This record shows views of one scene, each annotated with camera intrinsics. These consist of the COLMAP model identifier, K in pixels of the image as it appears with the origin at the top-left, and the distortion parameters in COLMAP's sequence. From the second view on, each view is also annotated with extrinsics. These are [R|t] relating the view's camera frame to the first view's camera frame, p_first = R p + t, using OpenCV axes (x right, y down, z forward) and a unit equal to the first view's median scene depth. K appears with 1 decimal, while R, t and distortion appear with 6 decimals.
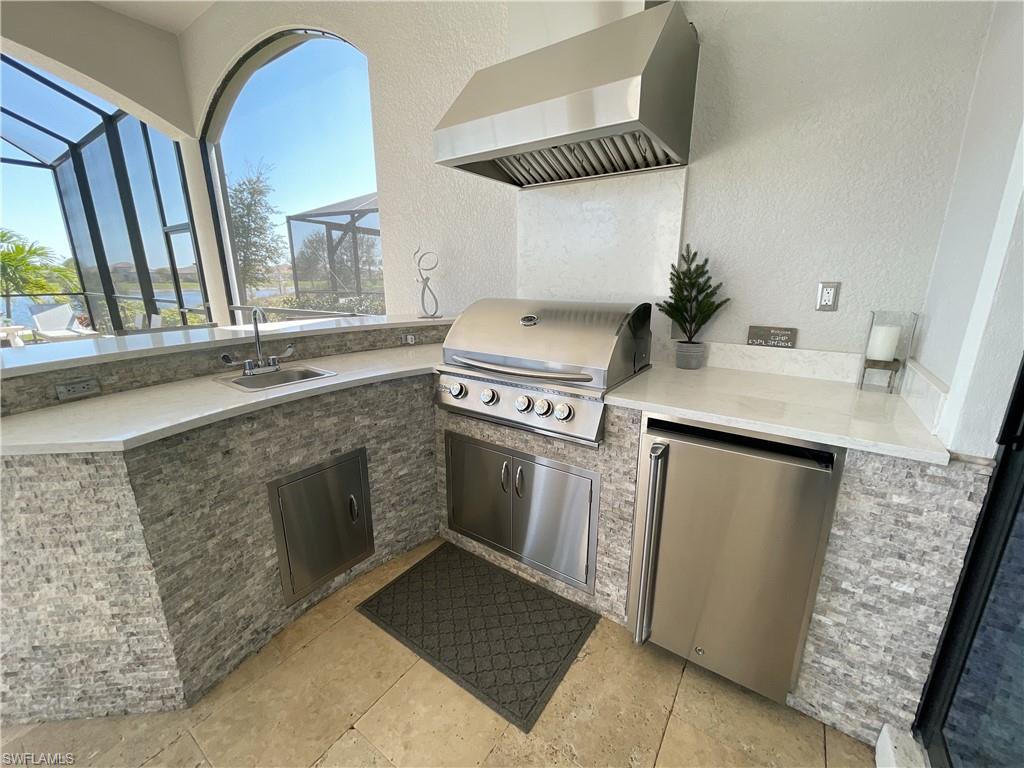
lens RADIAL K [[412.4, 0, 512.0], [0, 412.4, 384.0], [0, 0, 1]] dist [-0.001370, -0.000412]
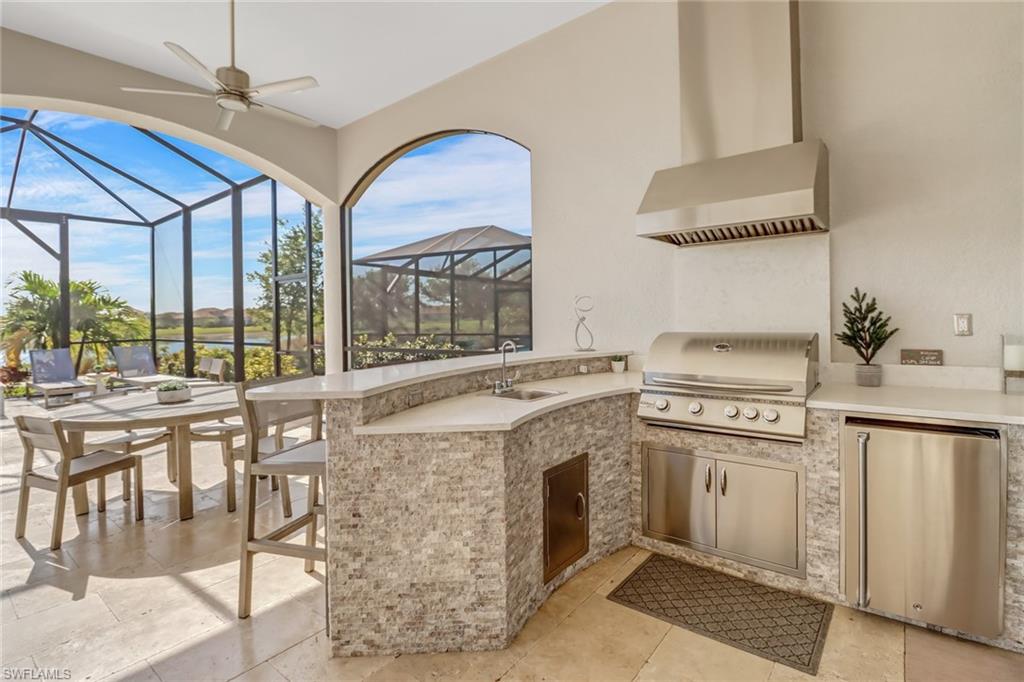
lens RADIAL K [[486.9, 0, 509.5], [0, 486.9, 323.4], [0, 0, 1]] dist [-0.001281, -0.011223]
pose [[0.997427, -0.017221, -0.069590, -0.574013], [0.000457, 0.972228, -0.234034, 0.141401], [0.071687, 0.233400, 0.969735, -0.601717]]
